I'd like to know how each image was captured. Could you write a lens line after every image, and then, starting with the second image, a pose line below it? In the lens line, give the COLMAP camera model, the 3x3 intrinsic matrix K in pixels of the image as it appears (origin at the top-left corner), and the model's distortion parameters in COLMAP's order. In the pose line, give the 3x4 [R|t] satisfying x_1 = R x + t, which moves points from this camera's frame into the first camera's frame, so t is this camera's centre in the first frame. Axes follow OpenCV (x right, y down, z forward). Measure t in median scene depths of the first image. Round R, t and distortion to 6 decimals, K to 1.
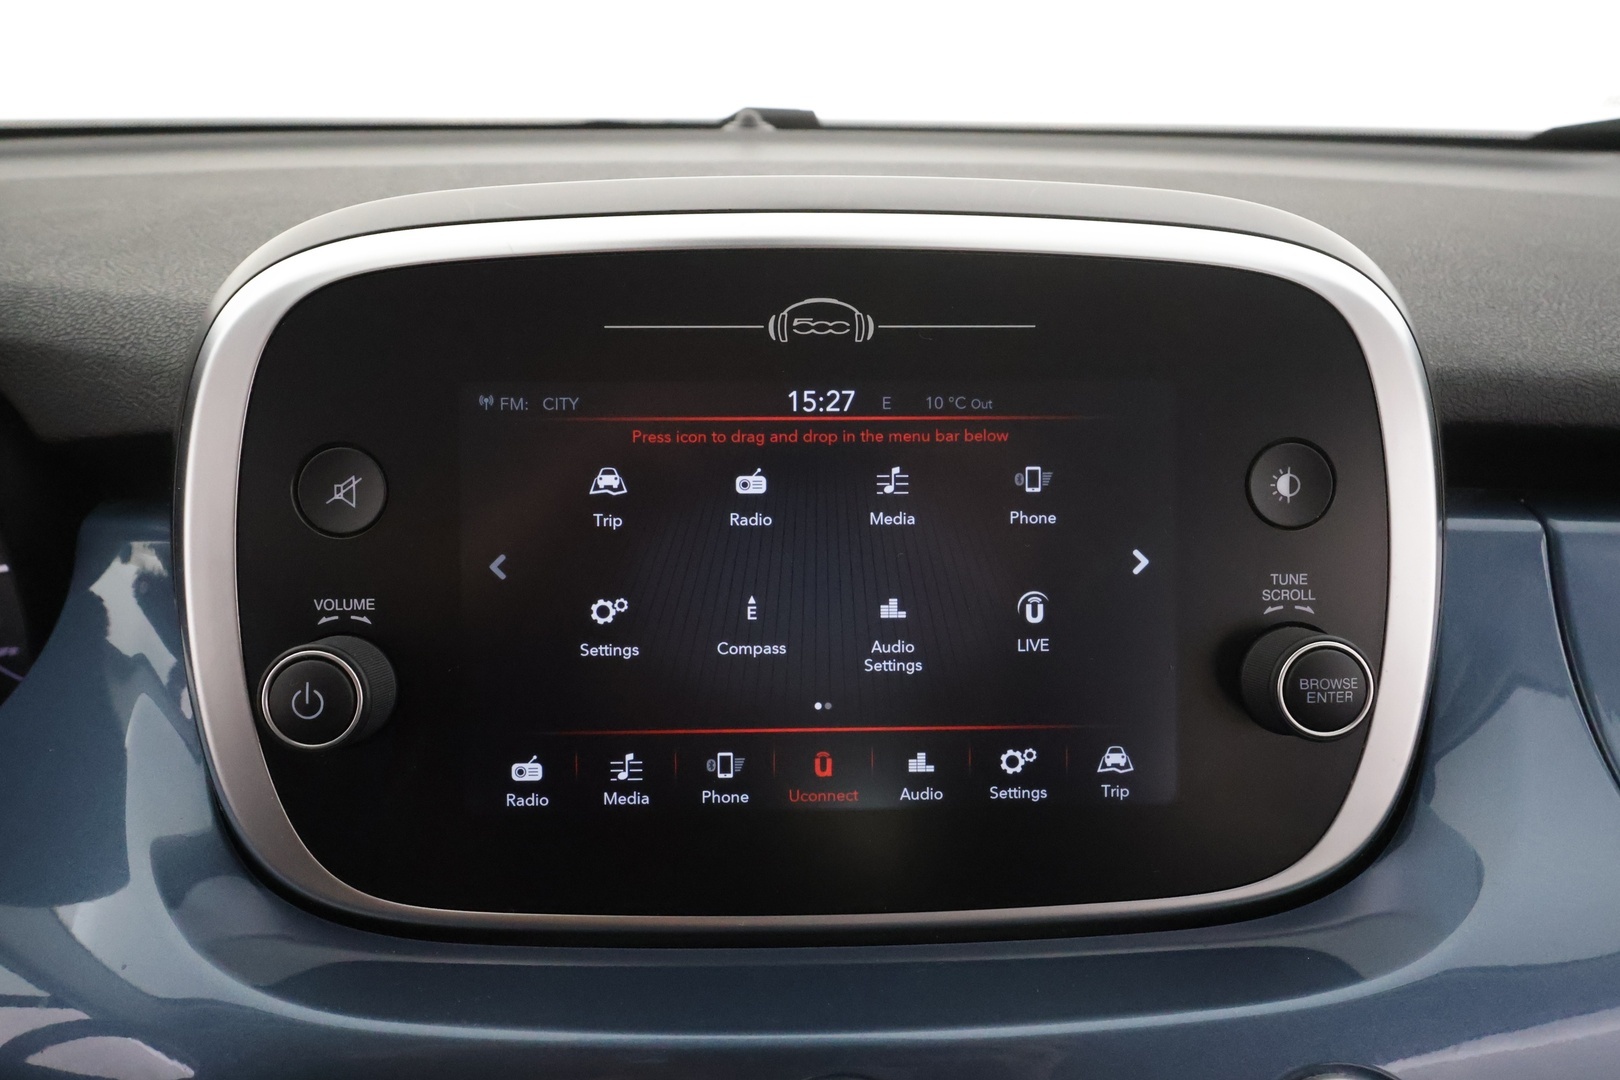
lens RADIAL K [[1007.5, 0, 816.7], [0, 1007.5, 545.2], [0, 0, 1]] dist [-0.004548, -0.000384]
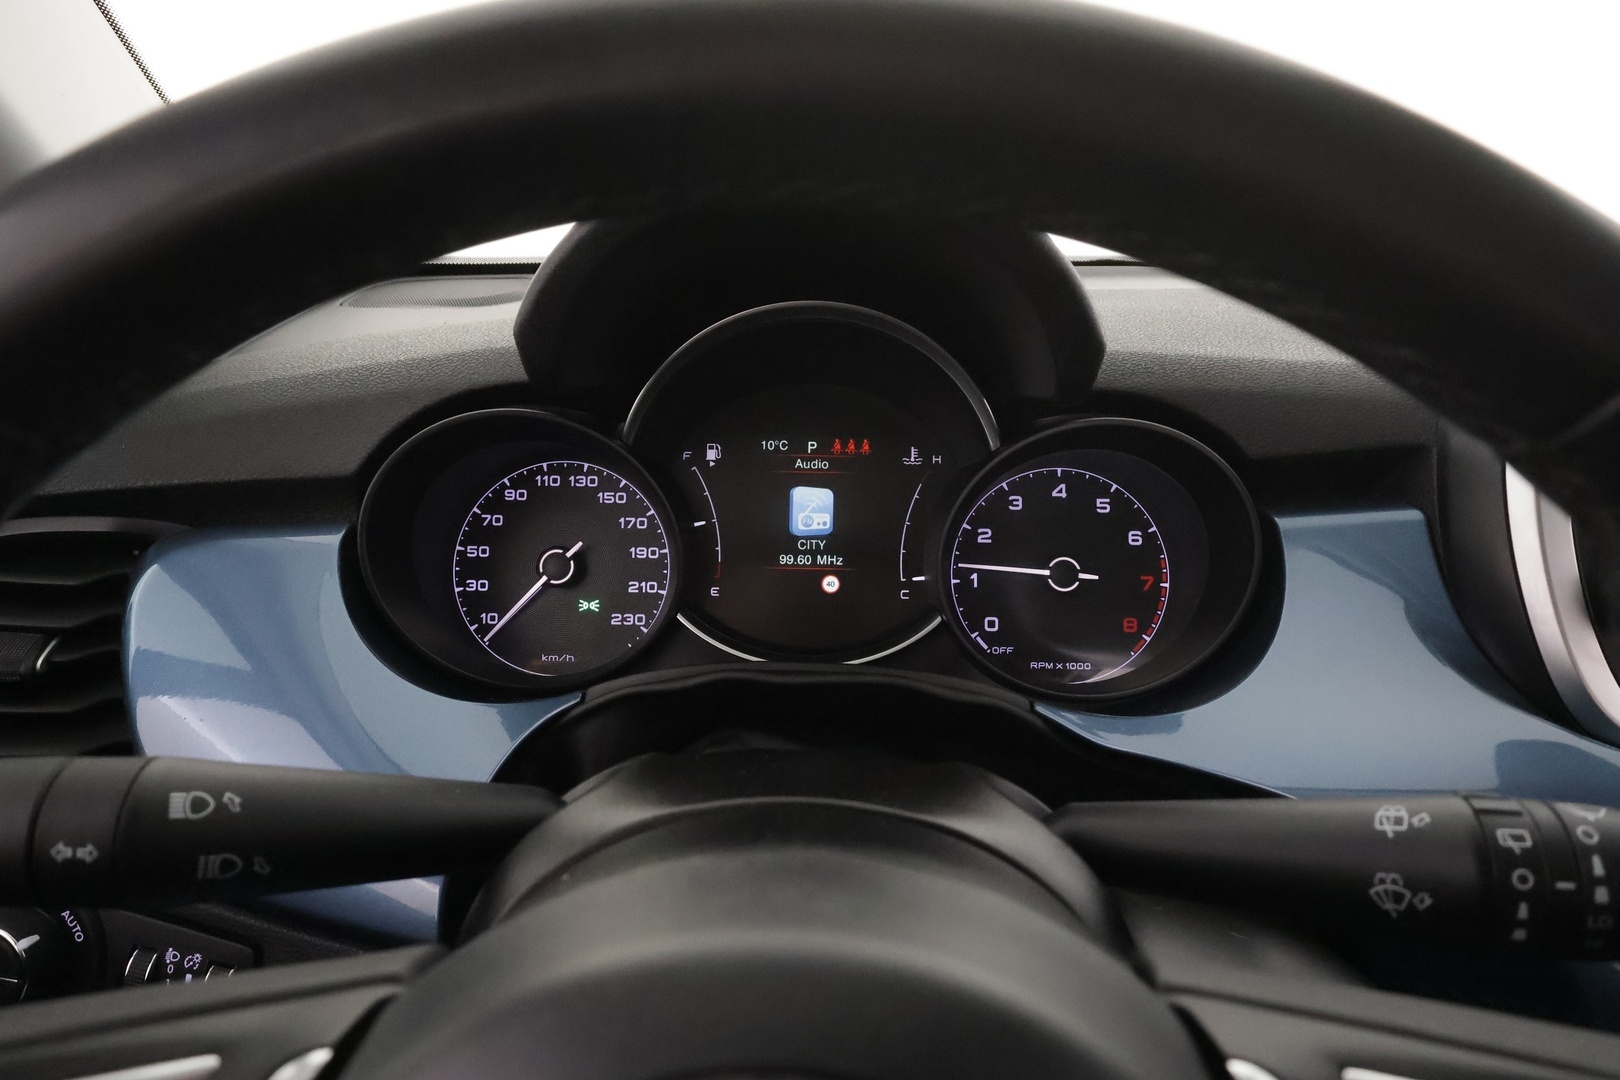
lens RADIAL K [[1107.4, 0, 814.0], [0, 1107.4, 541.4], [0, 0, 1]] dist [-0.001458, 0.003879]
pose [[0.998909, 0.017447, -0.043308, -1.594753], [-0.025233, 0.982162, -0.186338, 0.385121], [0.039284, 0.187227, 0.981531, -0.659545]]
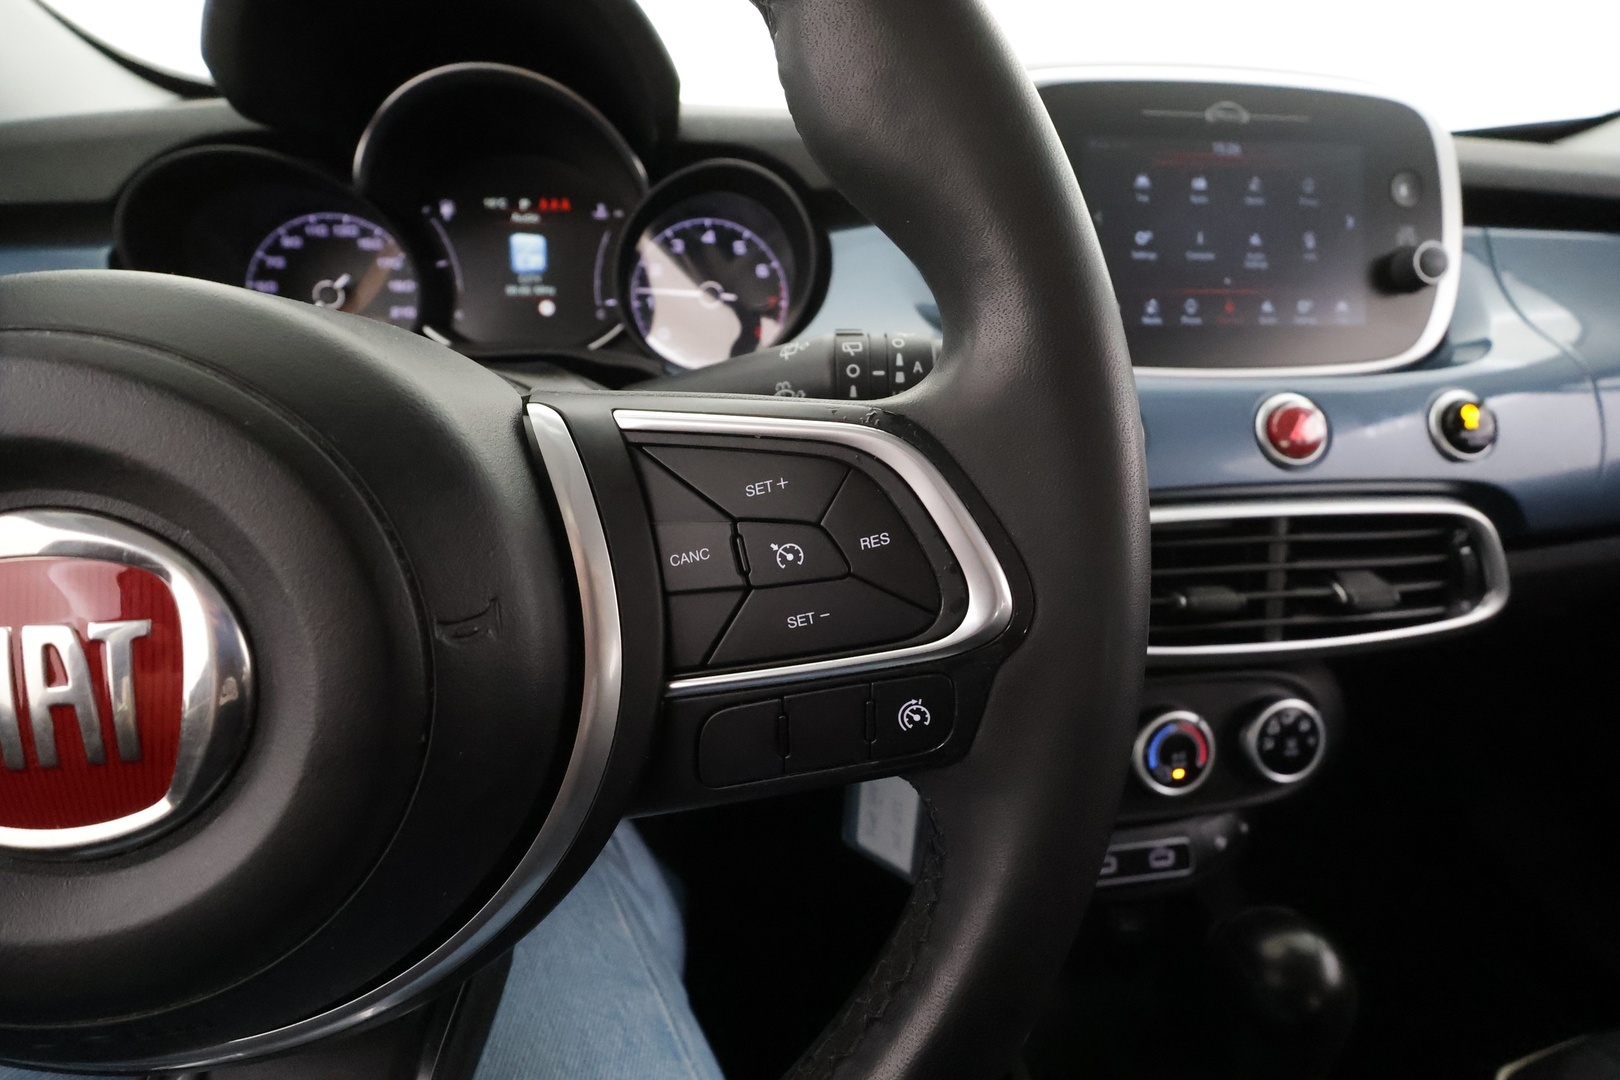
lens RADIAL K [[741.4, 0, 812.5], [0, 741.4, 544.7], [0, 0, 1]] dist [-0.003697, -0.000281]
pose [[0.993698, -0.036285, 0.106052, -1.158966], [0.034708, 0.999258, 0.016676, 0.709030], [-0.106579, -0.012890, 0.994221, -0.609886]]
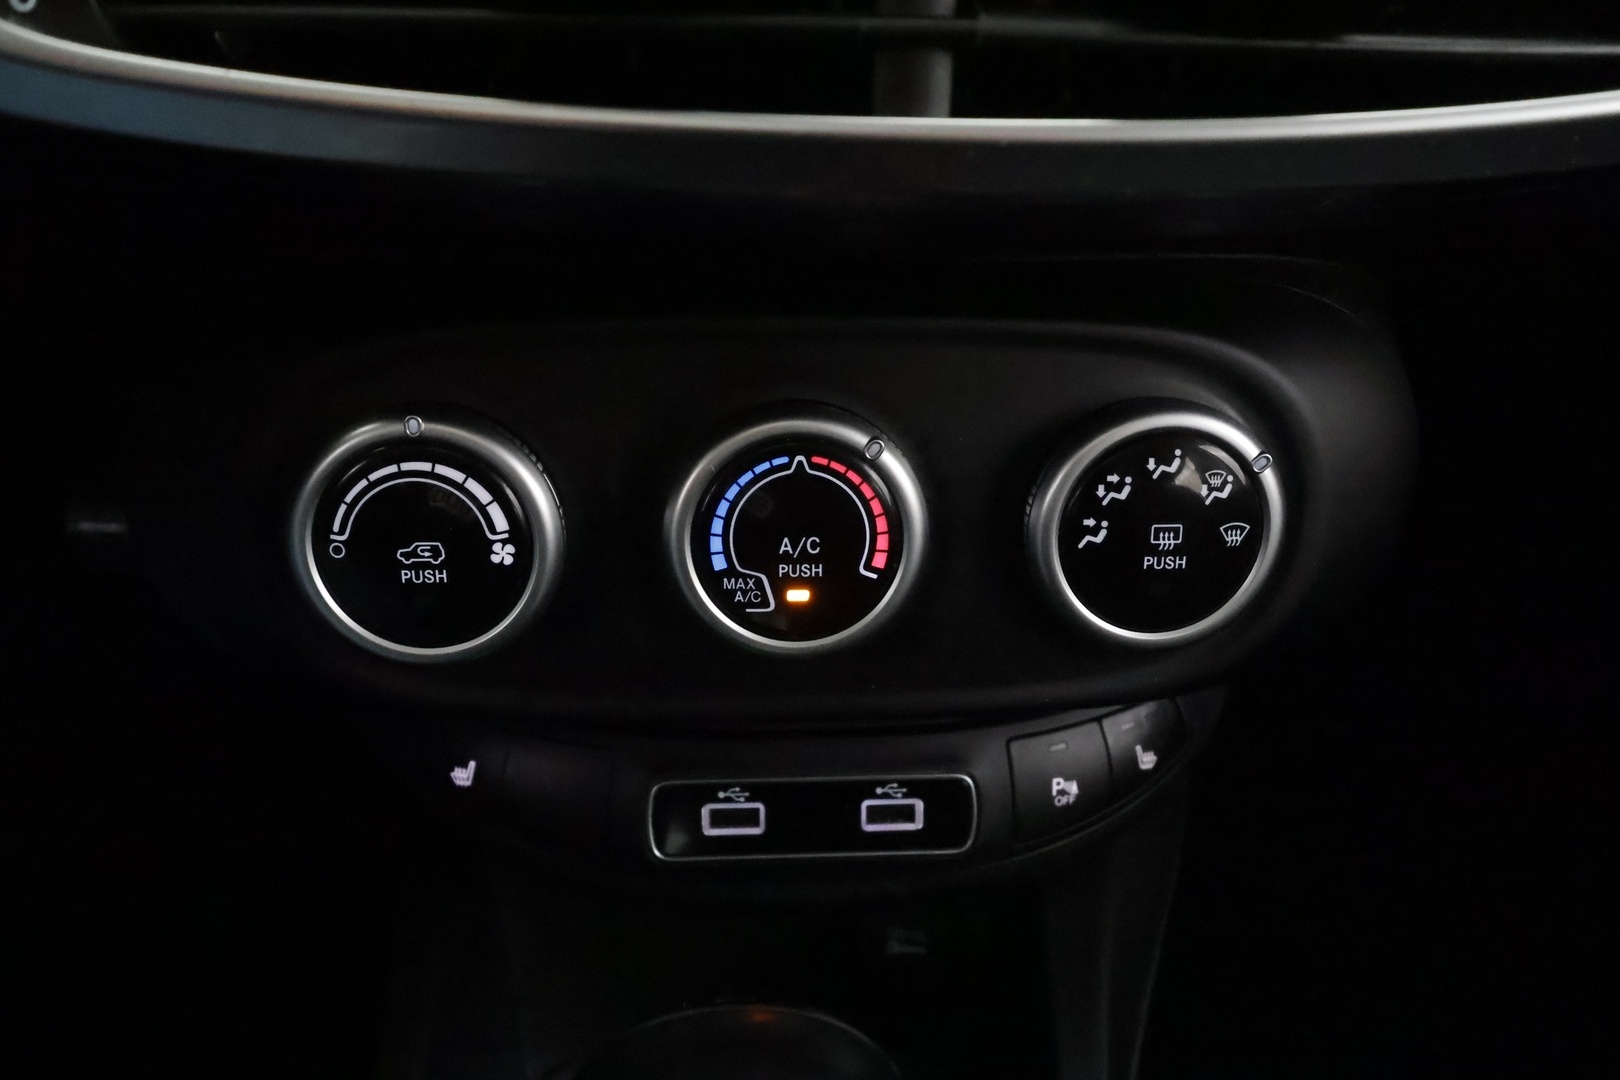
lens RADIAL K [[1206.0, 0, 812.5], [0, 1206.0, 533.1], [0, 0, 1]] dist [0.011030, -0.000347]
pose [[0.999698, 0.011022, 0.021954, -0.046895], [-0.015961, 0.970791, 0.239397, 1.057660], [-0.018674, -0.239675, 0.970674, 0.165144]]
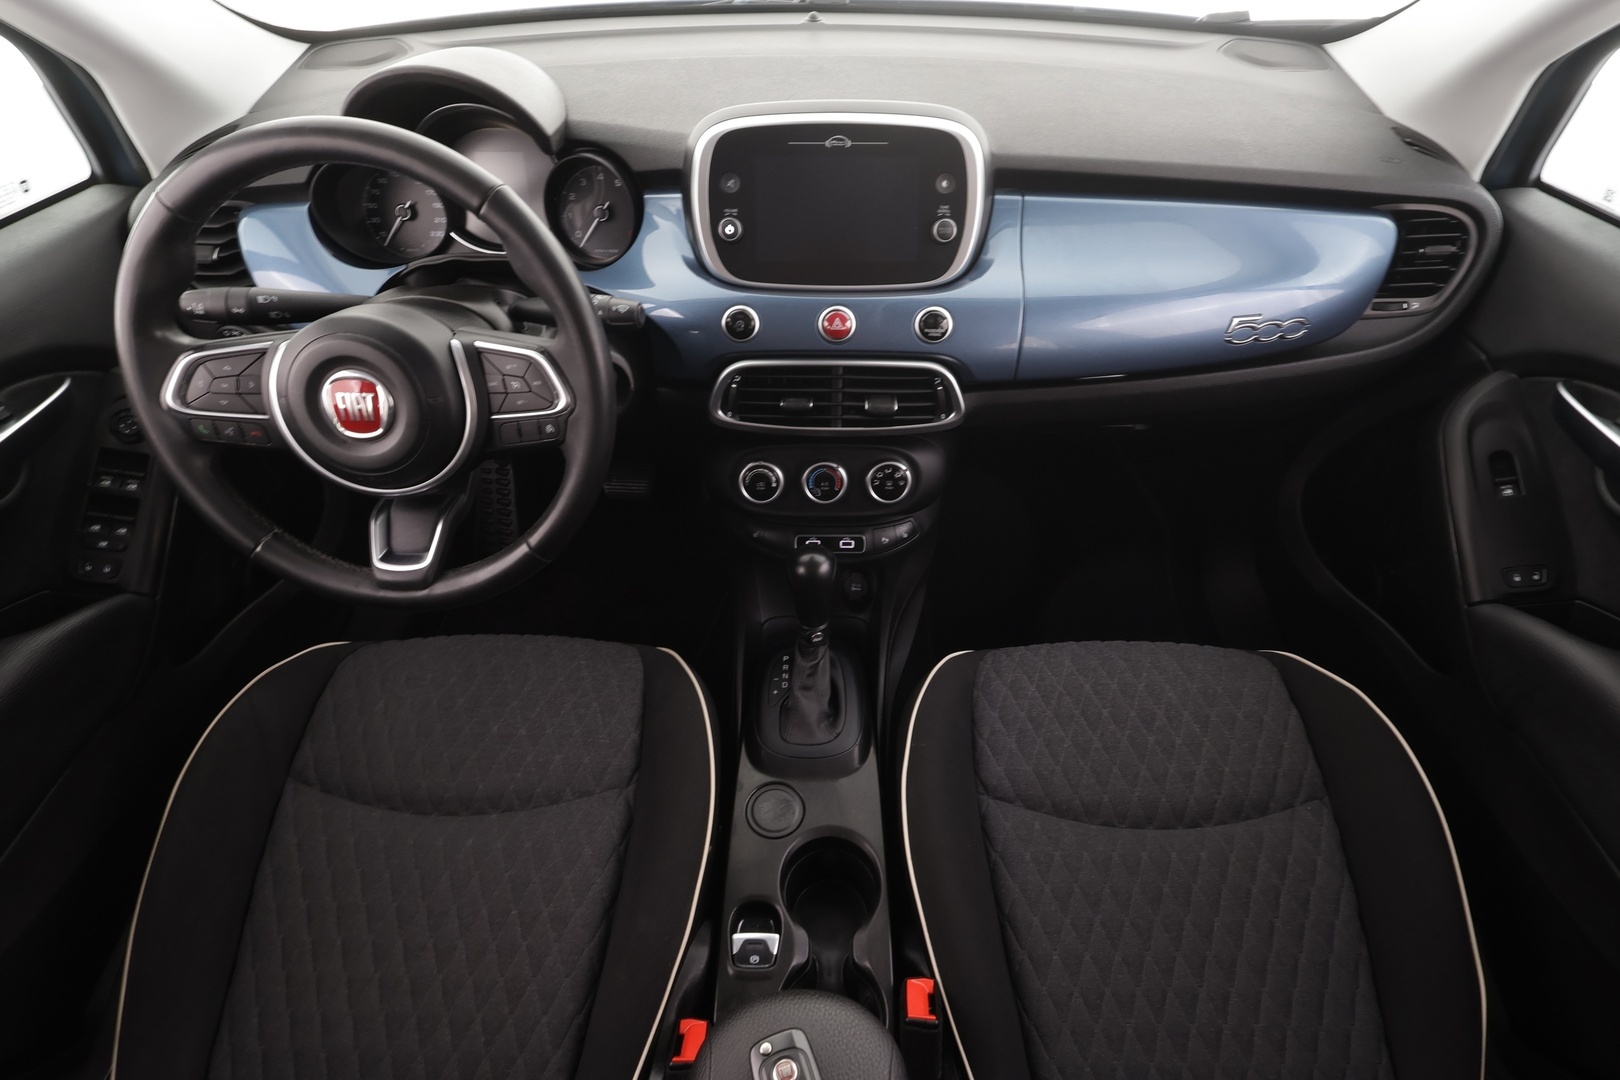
lens RADIAL K [[817.5, 0, 818.8], [0, 817.5, 540.0], [0, 0, 1]] dist [-0.002749, 0.001099]
pose [[0.998788, 0.027442, -0.040862, 0.111122], [-0.014386, 0.956662, 0.290846, 0.392552], [0.047072, -0.289906, 0.955897, -2.838839]]
